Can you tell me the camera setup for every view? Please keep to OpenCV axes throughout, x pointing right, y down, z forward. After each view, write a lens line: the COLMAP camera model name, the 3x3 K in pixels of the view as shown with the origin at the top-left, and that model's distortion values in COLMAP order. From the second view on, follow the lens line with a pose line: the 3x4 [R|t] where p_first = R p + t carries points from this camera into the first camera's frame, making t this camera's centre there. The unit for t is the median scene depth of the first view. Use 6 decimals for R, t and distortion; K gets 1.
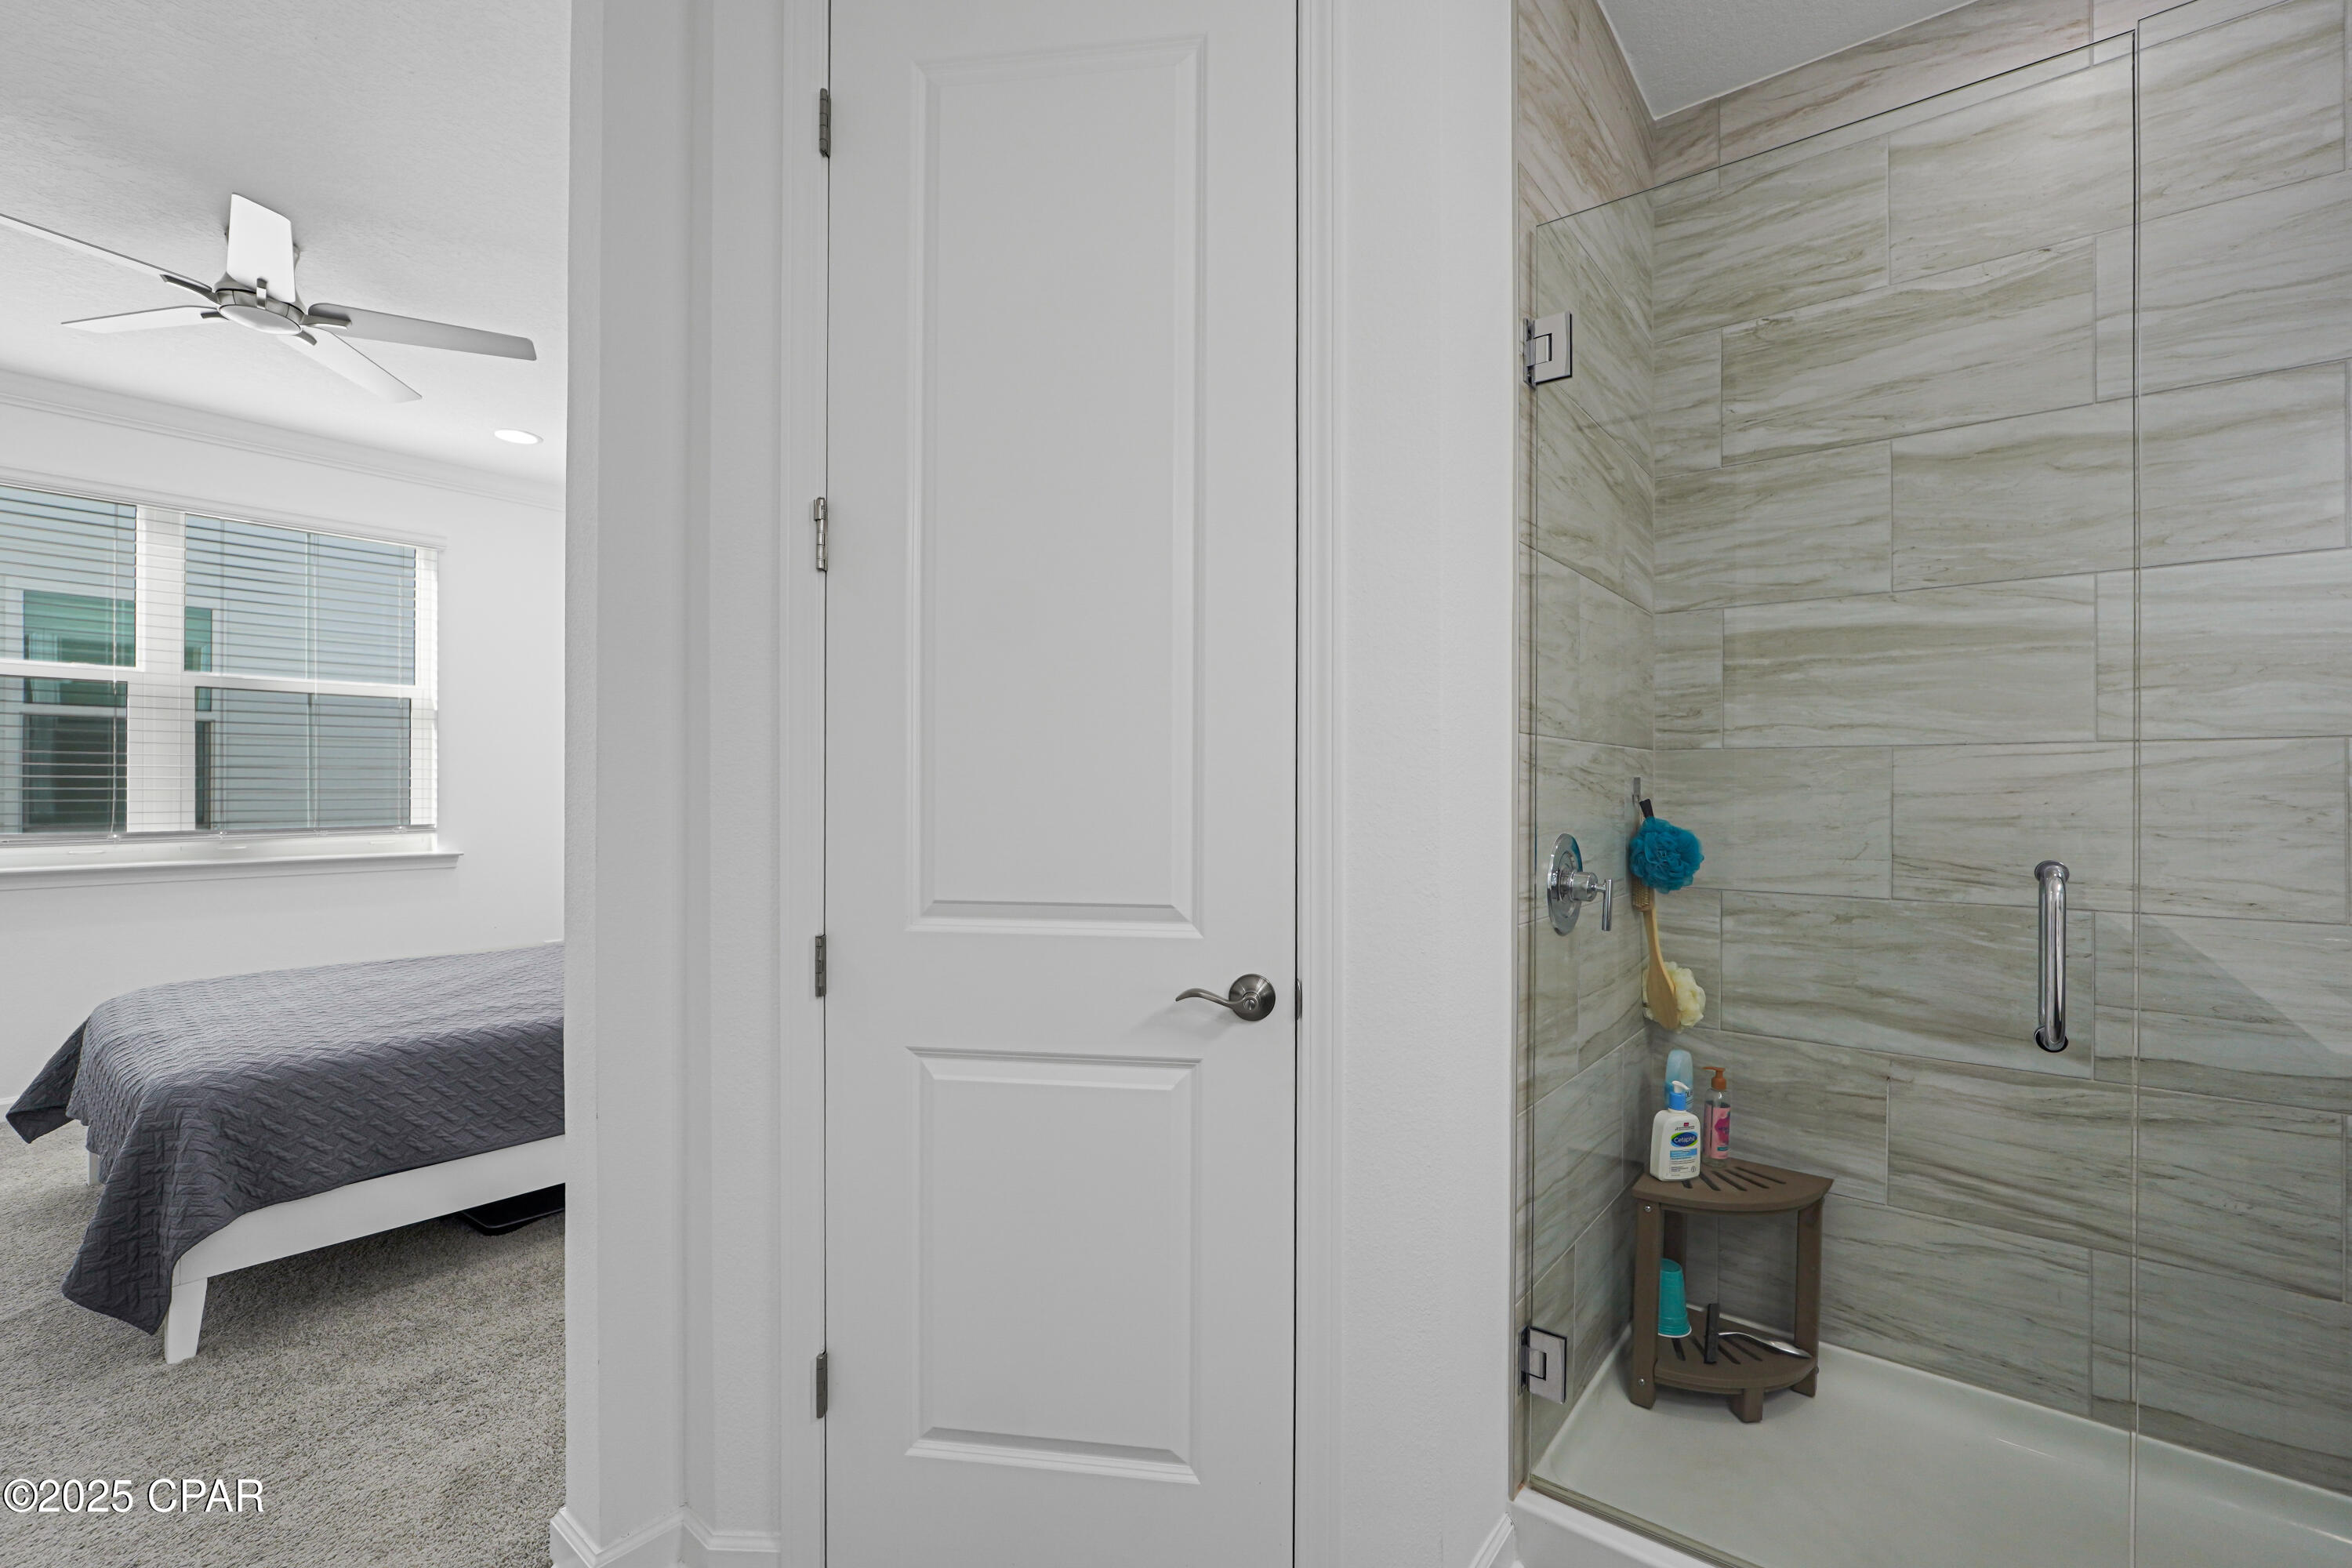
lens RADIAL K [[1010.6, 0, 1182.4], [0, 1010.6, 791.4], [0, 0, 1]] dist [-0.012067, 0.004802]
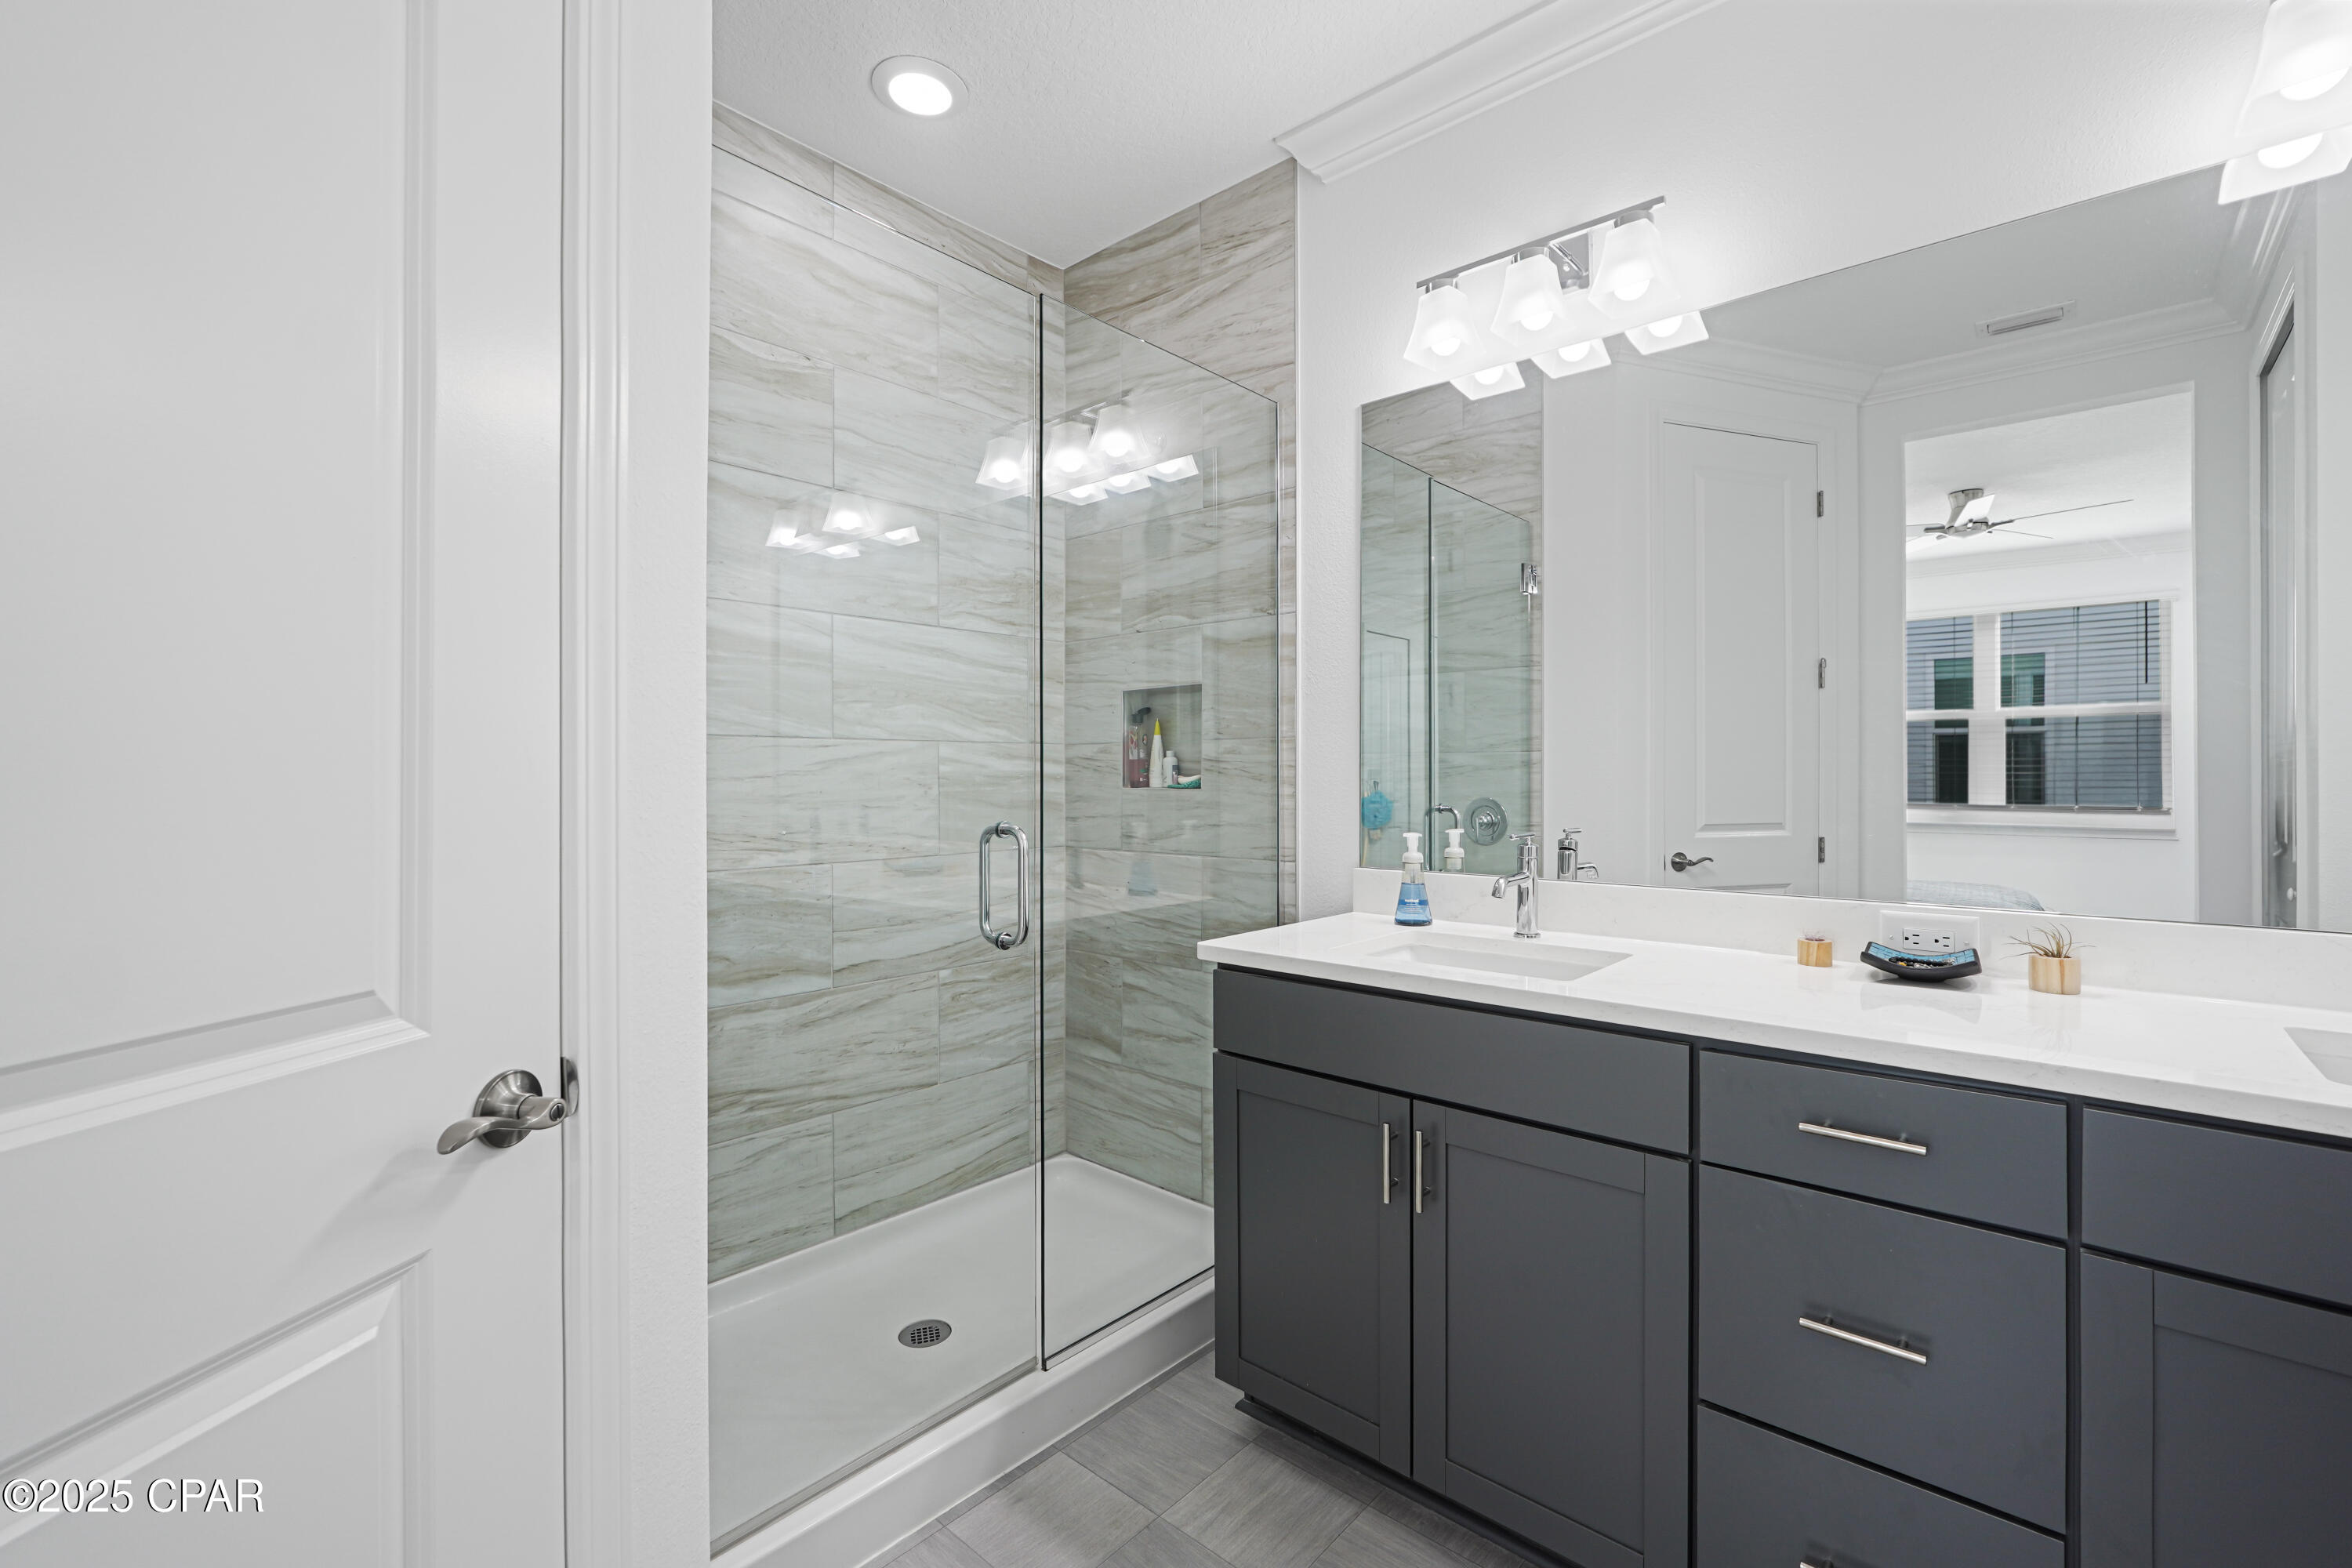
lens RADIAL K [[1010.6, 0, 1182.2], [0, 1010.6, 777.2], [0, 0, 1]] dist [-0.012067, 0.004802]
pose [[0.060609, -0.003290, 0.998156, -0.431510], [0.003414, 0.999989, 0.003089, 0.000479], [-0.998156, 0.003220, 0.060620, 0.456031]]
